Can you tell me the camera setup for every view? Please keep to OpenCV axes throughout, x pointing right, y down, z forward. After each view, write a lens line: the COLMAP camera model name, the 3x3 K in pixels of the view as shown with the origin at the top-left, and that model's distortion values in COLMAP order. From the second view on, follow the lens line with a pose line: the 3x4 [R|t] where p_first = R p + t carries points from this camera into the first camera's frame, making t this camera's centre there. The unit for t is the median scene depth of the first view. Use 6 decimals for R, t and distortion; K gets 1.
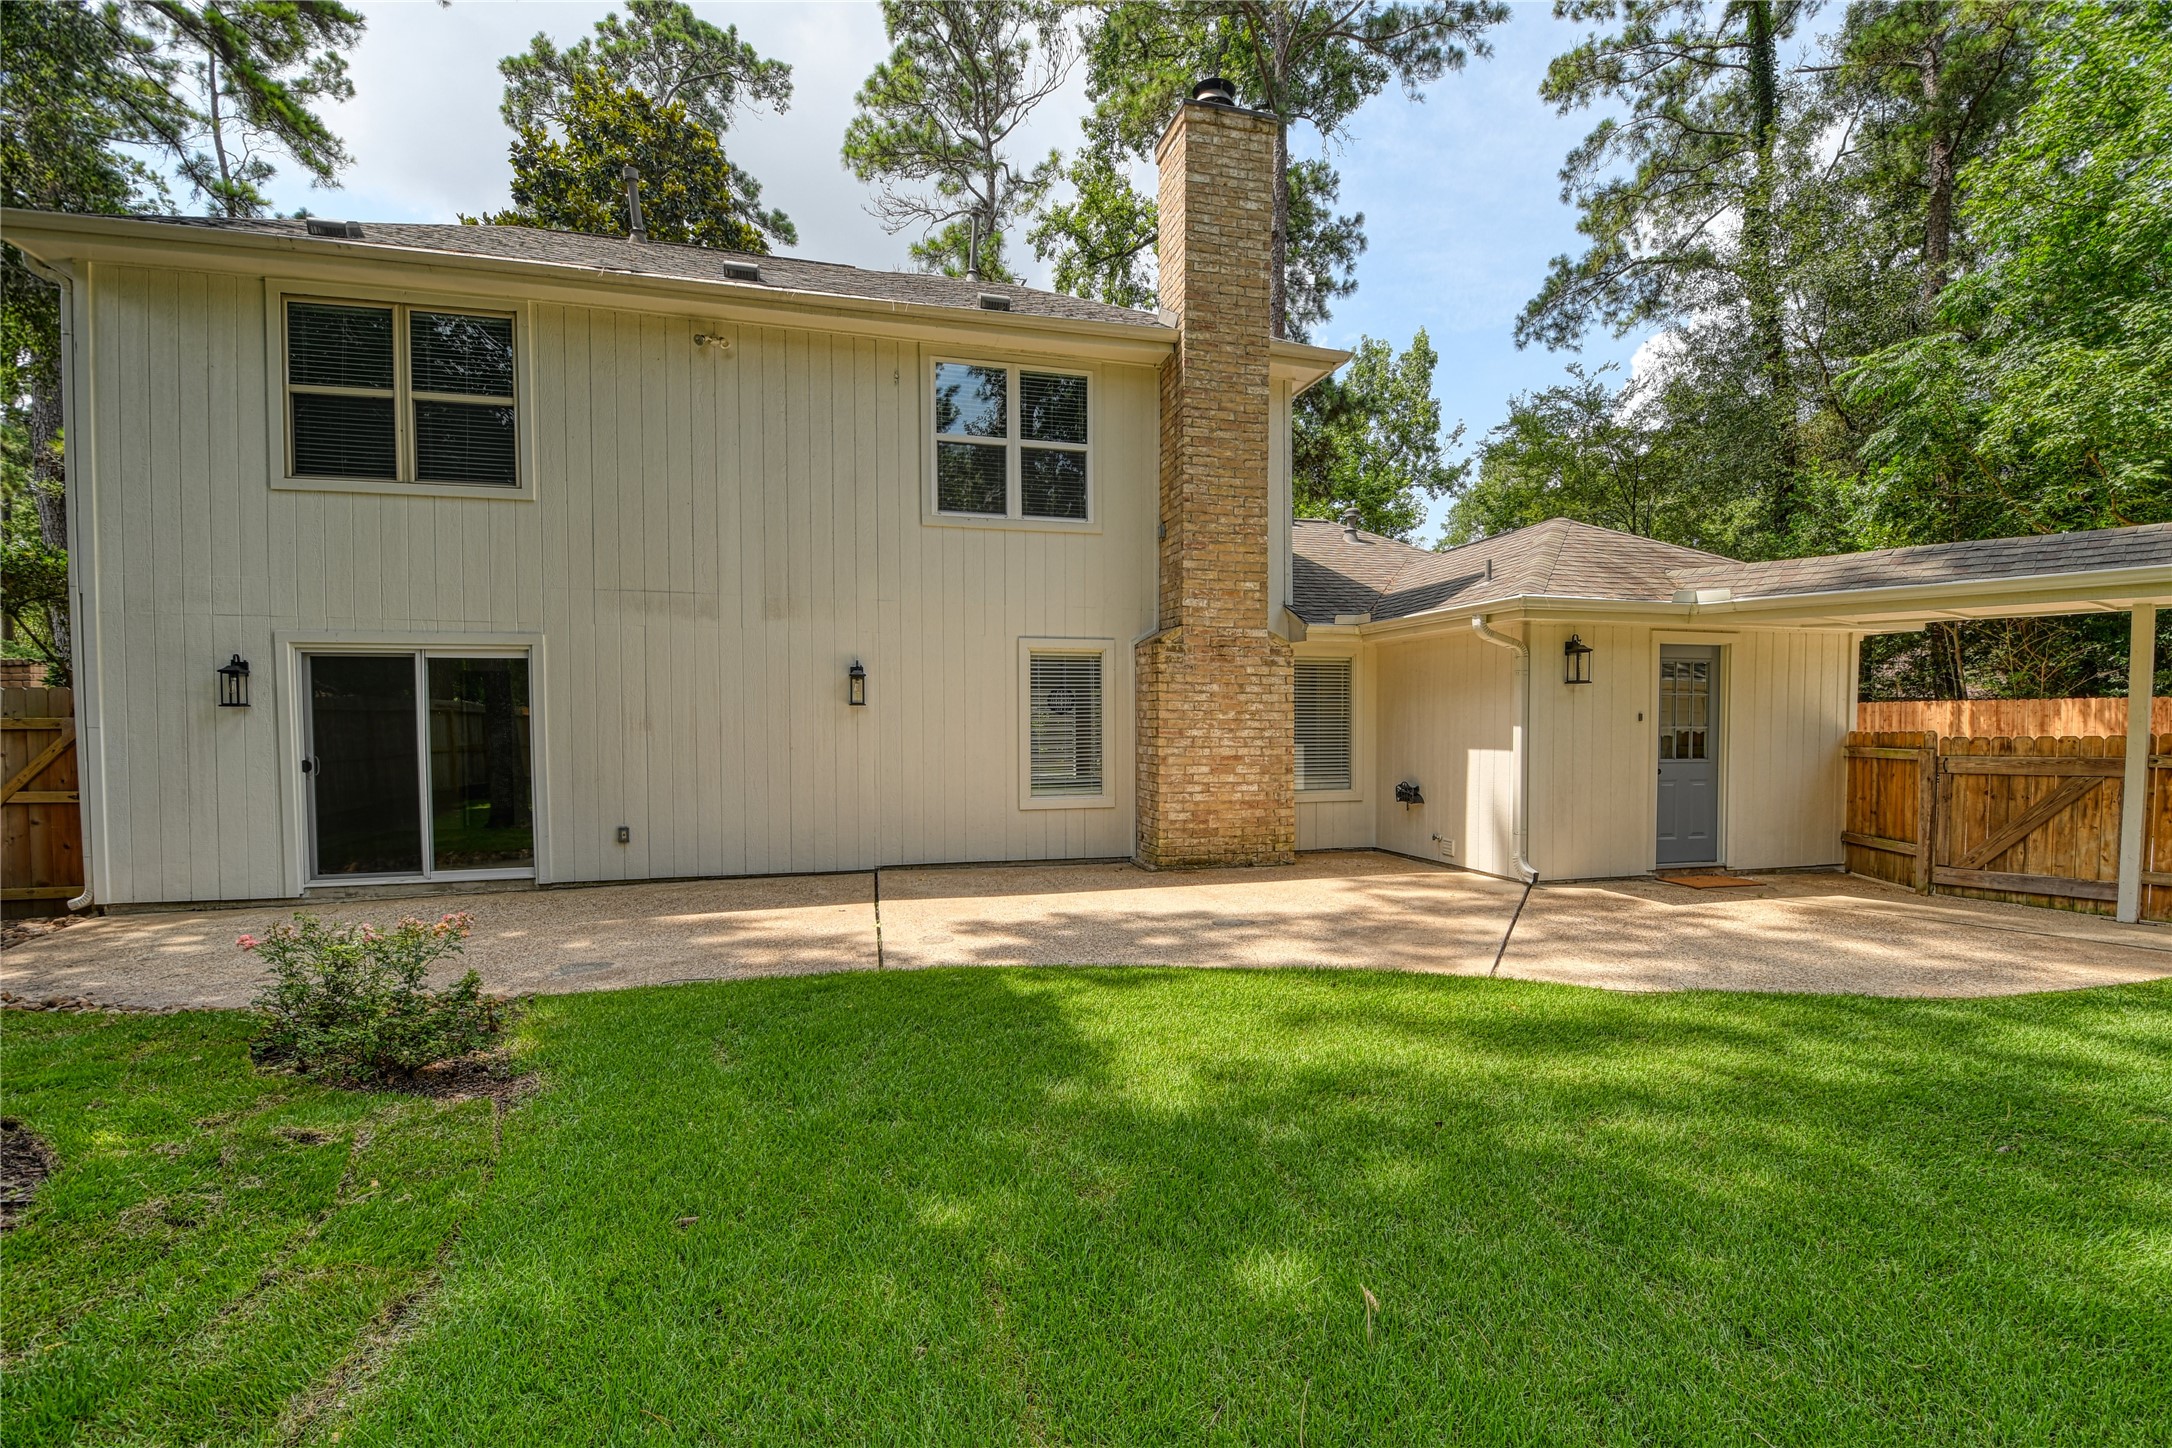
lens RADIAL K [[958.7, 0, 1100.3], [0, 958.7, 761.1], [0, 0, 1]] dist [0.002314, -0.014260]
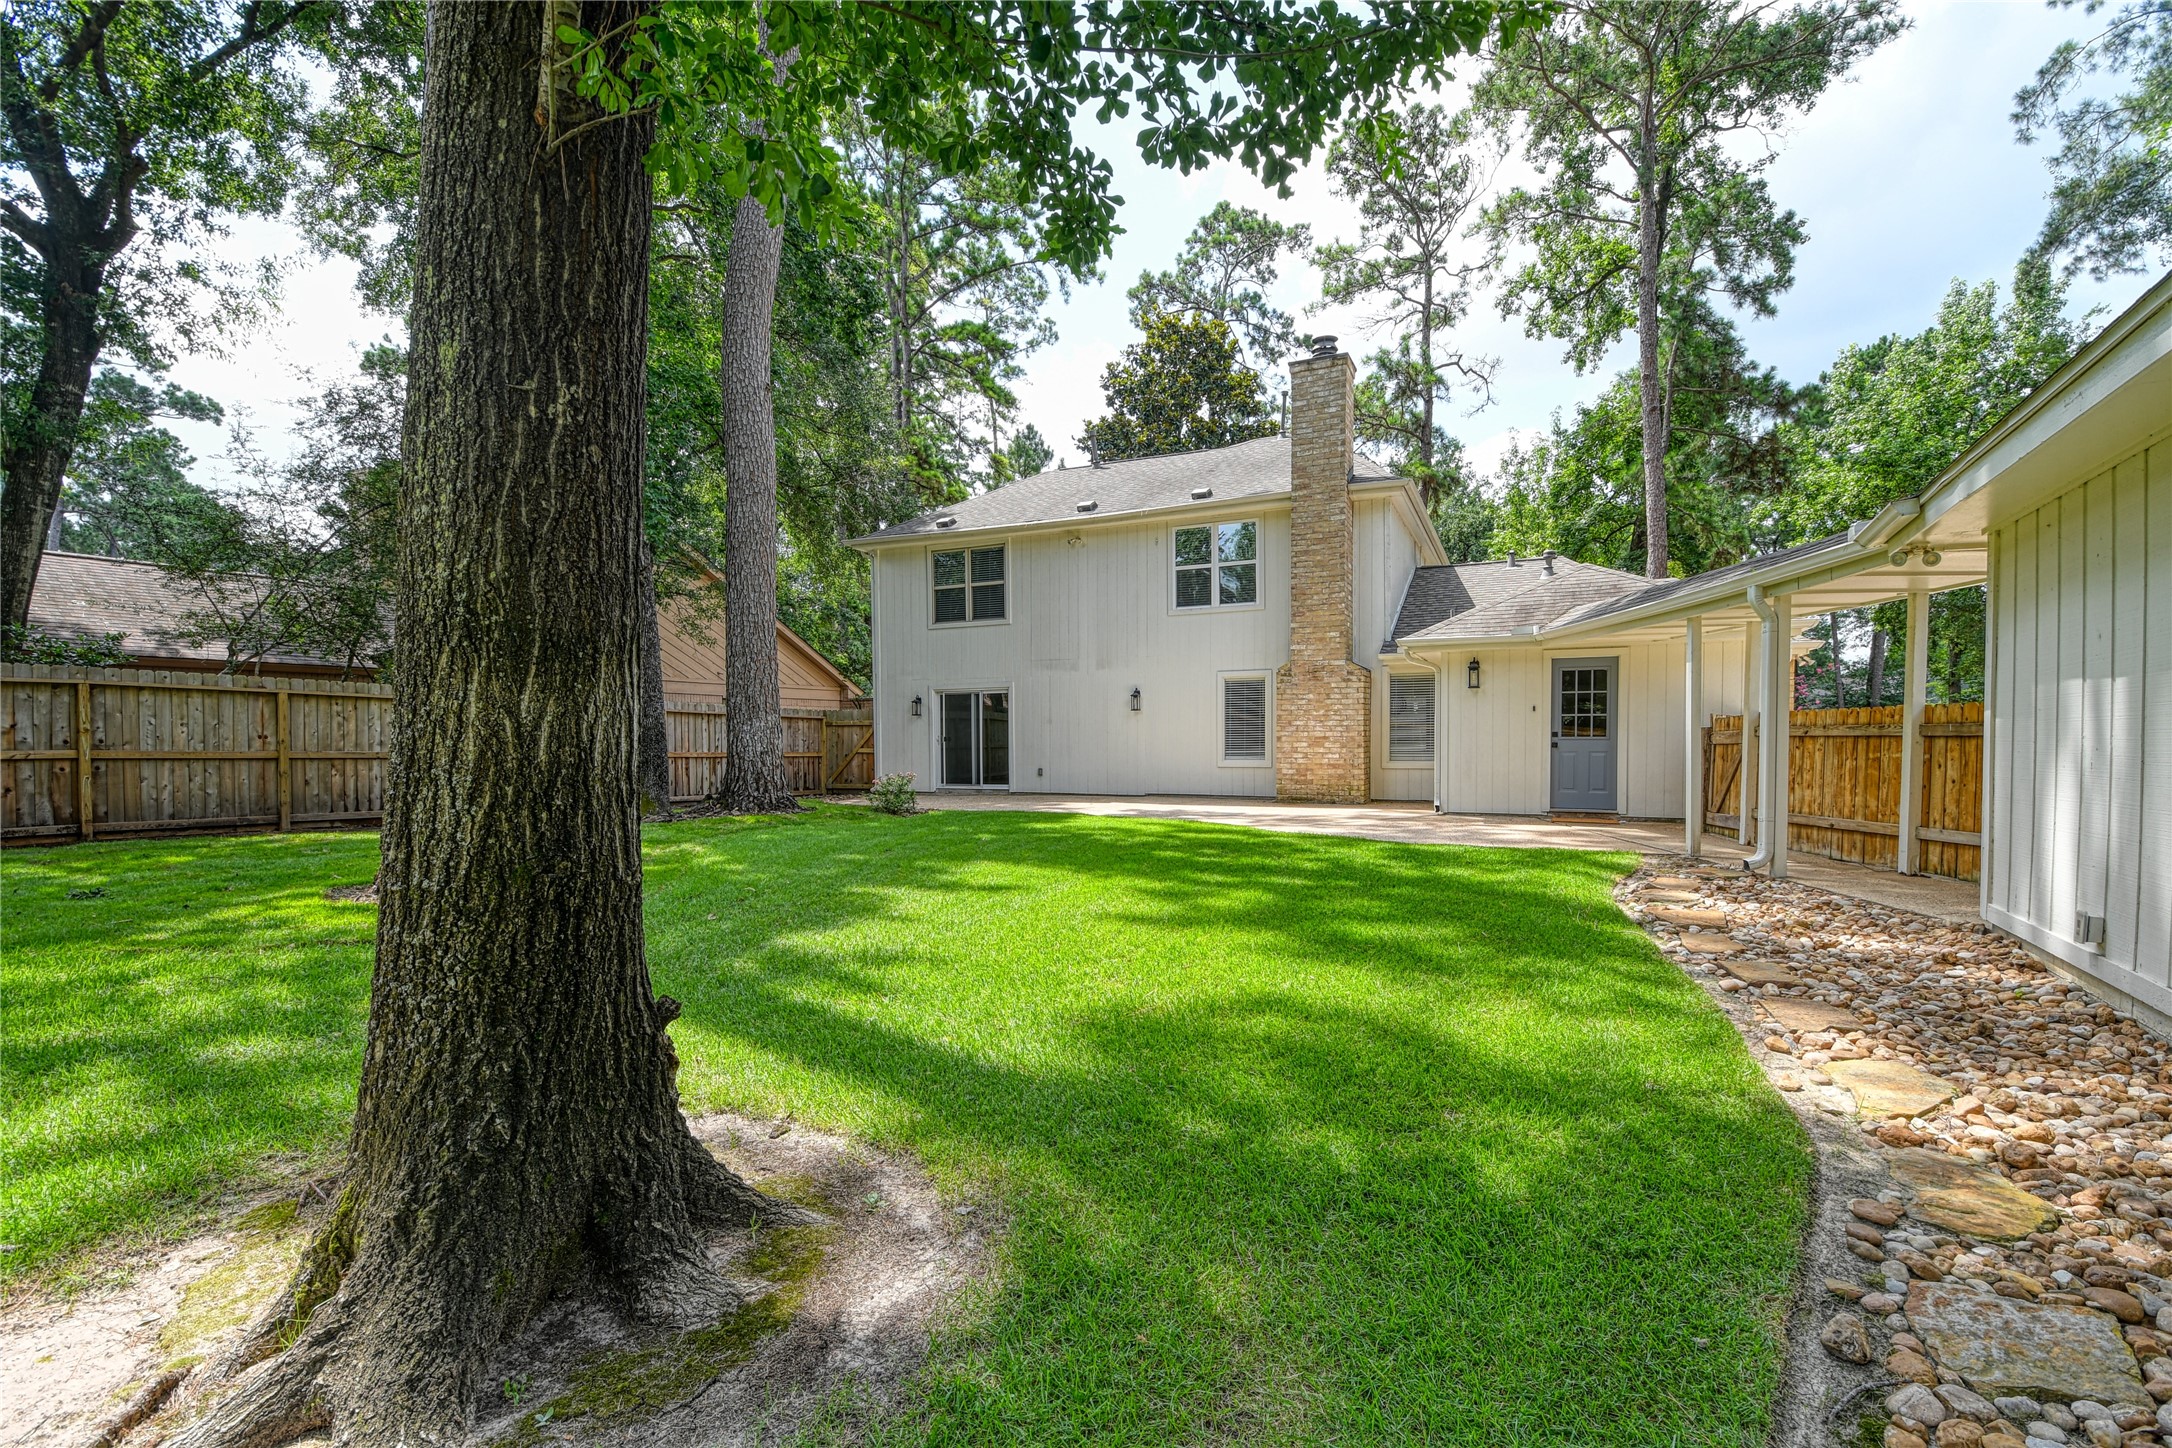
lens RADIAL K [[962.5, 0, 1092.8], [0, 962.5, 762.1], [0, 0, 1]] dist [0.002874, -0.016227]
pose [[0.762806, 0.015054, -0.646452, 1.003087], [-0.021684, 0.999762, -0.002305, 0.056271], [0.646264, 0.015776, 0.762951, -0.593520]]
